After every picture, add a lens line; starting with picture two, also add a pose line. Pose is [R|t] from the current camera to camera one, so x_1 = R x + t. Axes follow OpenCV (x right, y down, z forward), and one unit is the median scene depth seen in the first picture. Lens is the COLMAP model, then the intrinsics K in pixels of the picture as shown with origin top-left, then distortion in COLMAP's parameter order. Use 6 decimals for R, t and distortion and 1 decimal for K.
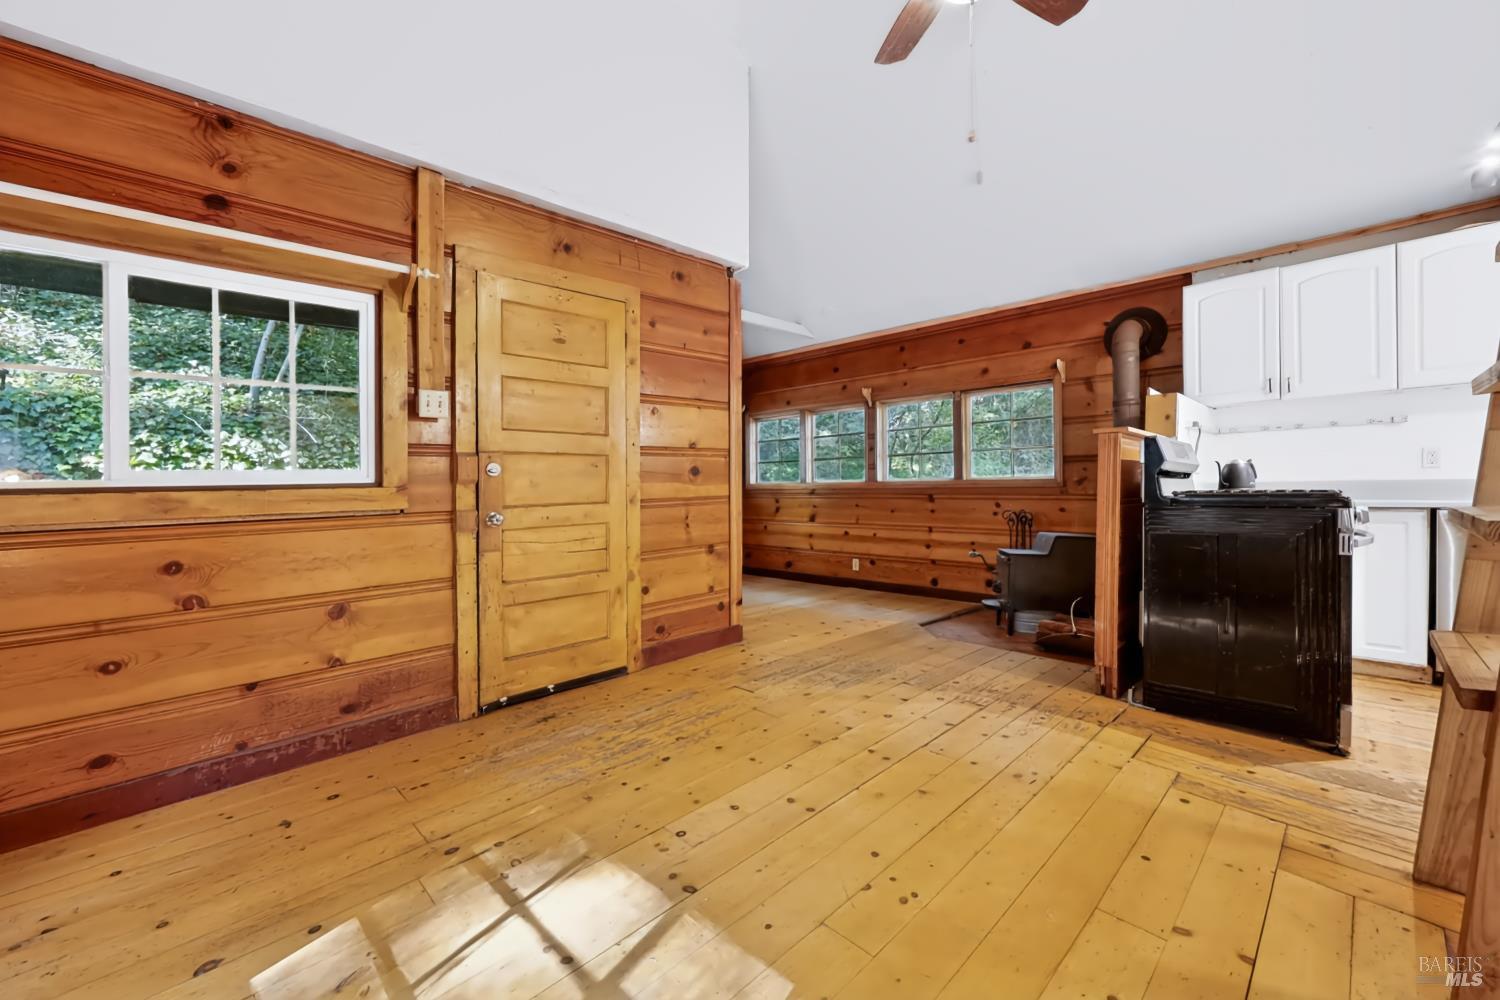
lens RADIAL K [[605.7, 0, 747.8], [0, 605.7, 518.0], [0, 0, 1]] dist [0.000373, -0.000035]
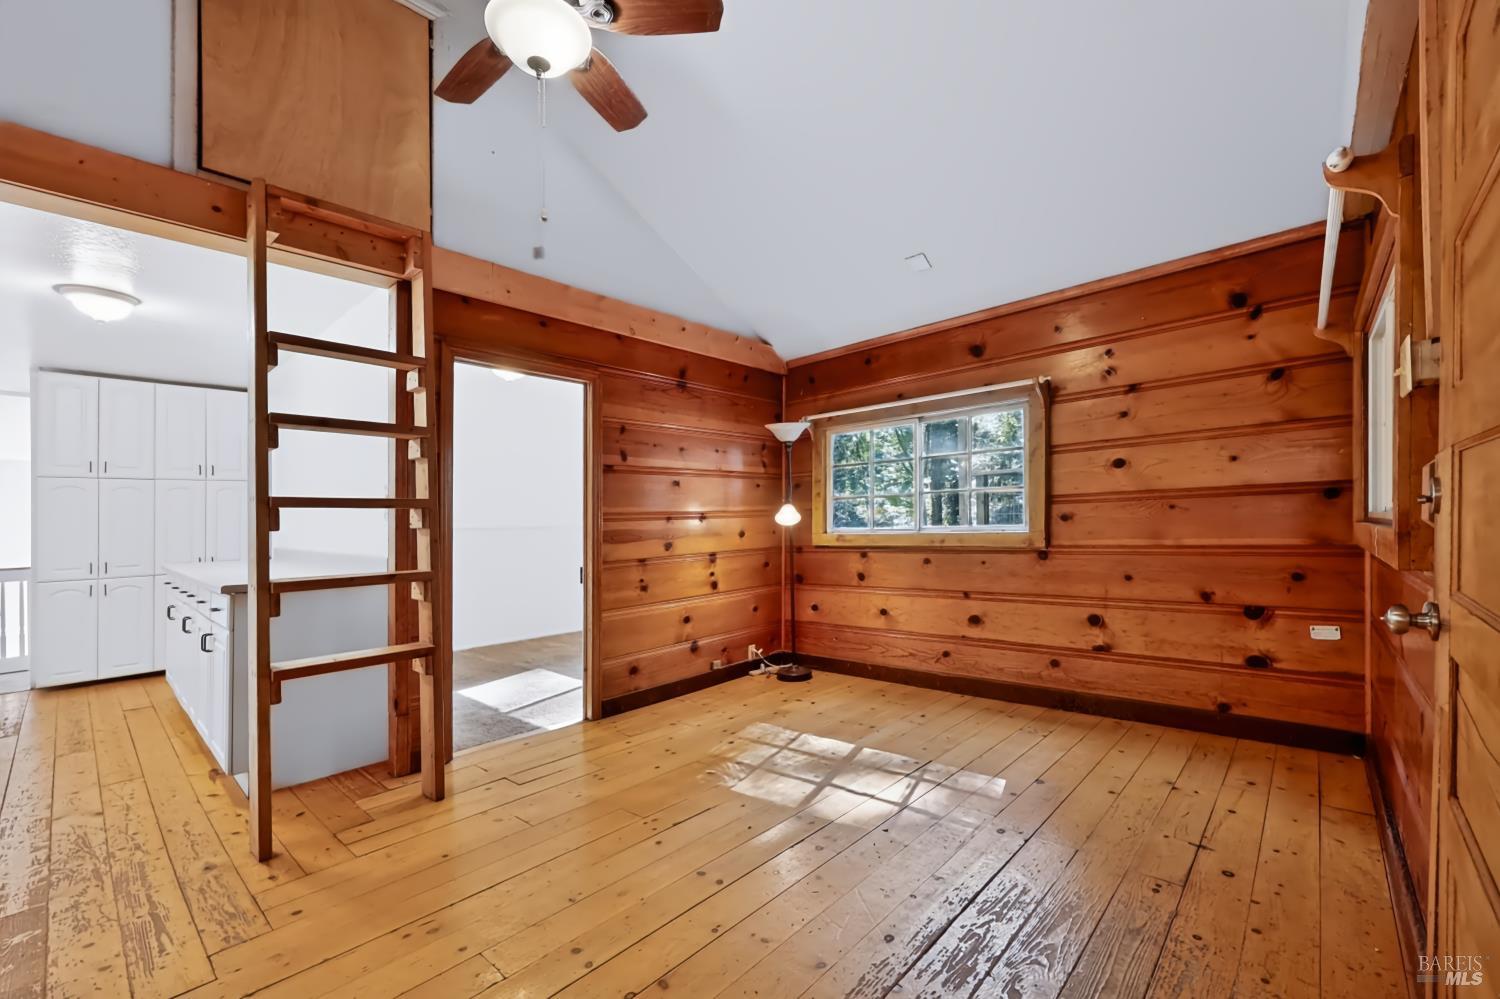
lens RADIAL K [[621.2, 0, 759.4], [0, 621.2, 505.1], [0, 0, 1]] dist [-0.000414, 0.000132]
pose [[-0.996959, 0.046776, -0.062331, 0.035343], [0.044738, 0.998430, 0.033714, -0.132777], [0.063810, 0.030823, -0.997486, 1.679501]]
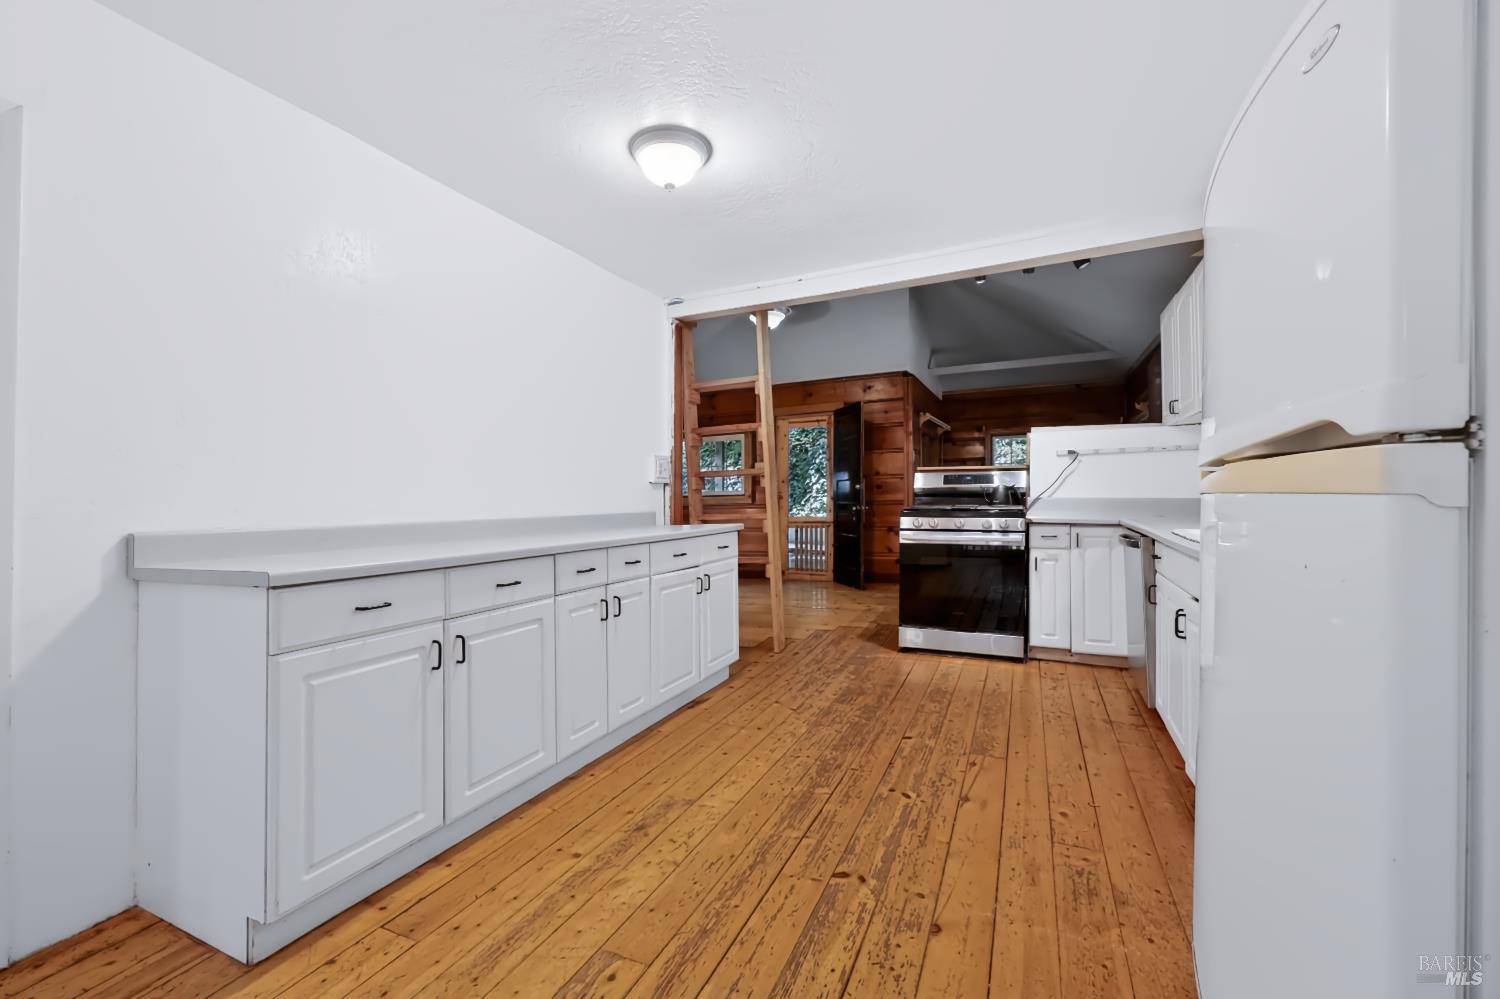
lens RADIAL K [[617.5, 0, 751.1], [0, 617.5, 484.8], [0, 0, 1]] dist [-0.000841, 0.000122]
pose [[0.358262, -0.003583, -0.933614, 2.609967], [-0.030777, 0.999404, -0.015646, -0.061196], [0.933114, 0.034339, 0.357938, -0.170217]]
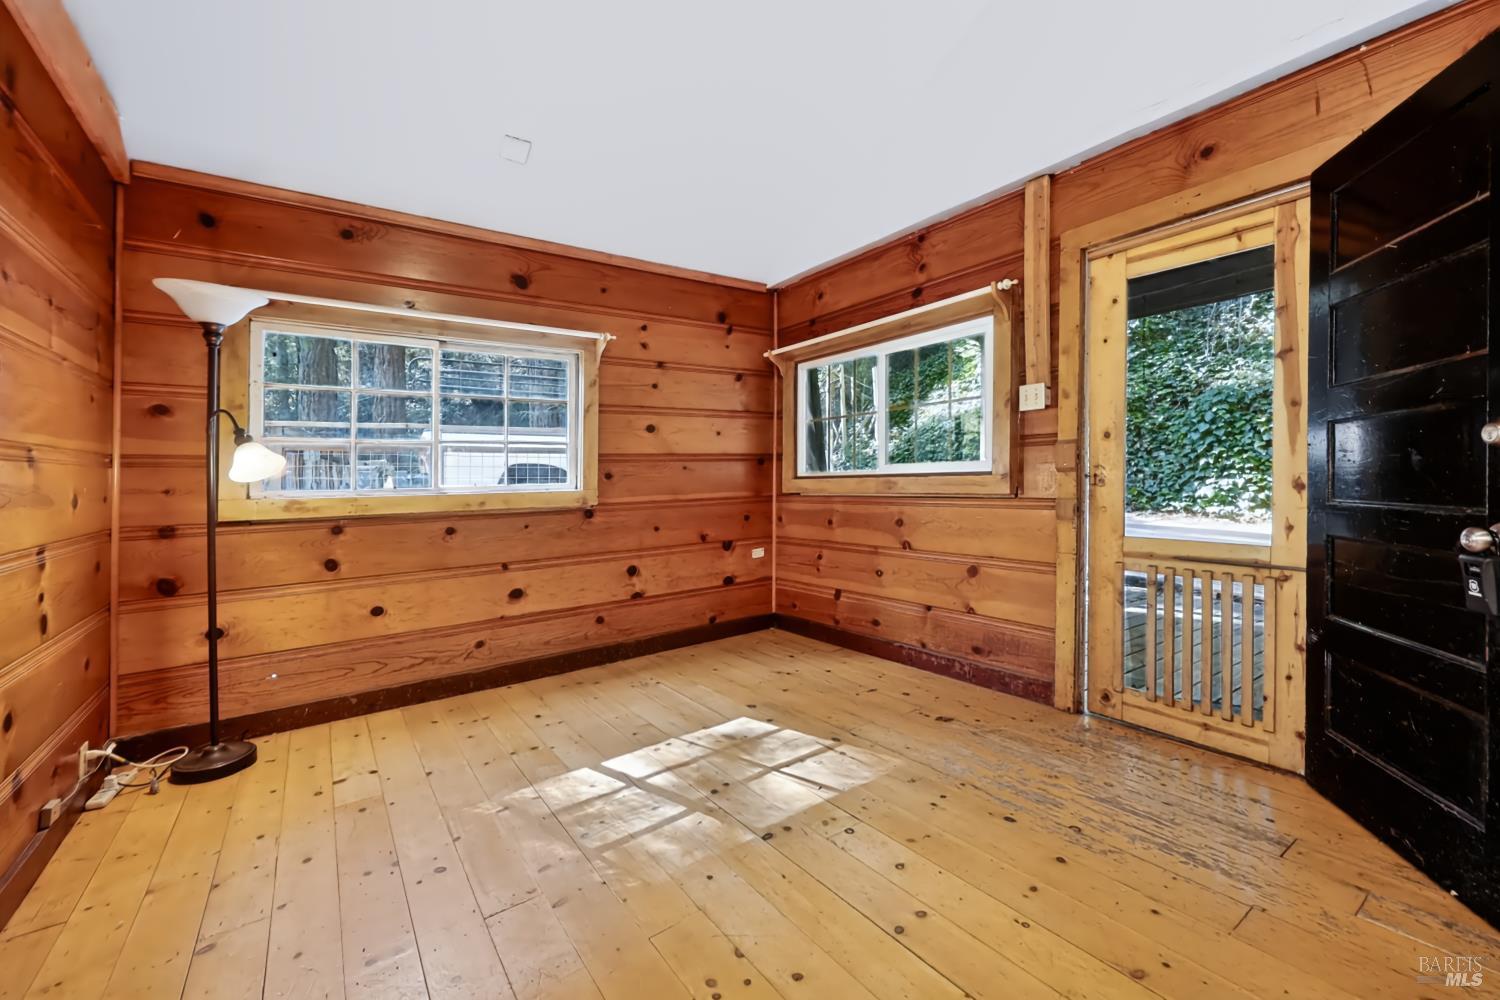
lens RADIAL K [[617.5, 0, 751.1], [0, 617.5, 485.3], [0, 0, 1]] dist [-0.000841, 0.000122]
pose [[-0.153612, 0.035760, -0.987484, 0.708575], [-0.034961, 0.998523, 0.041598, -0.068090], [0.987513, 0.040913, -0.152134, 0.761256]]
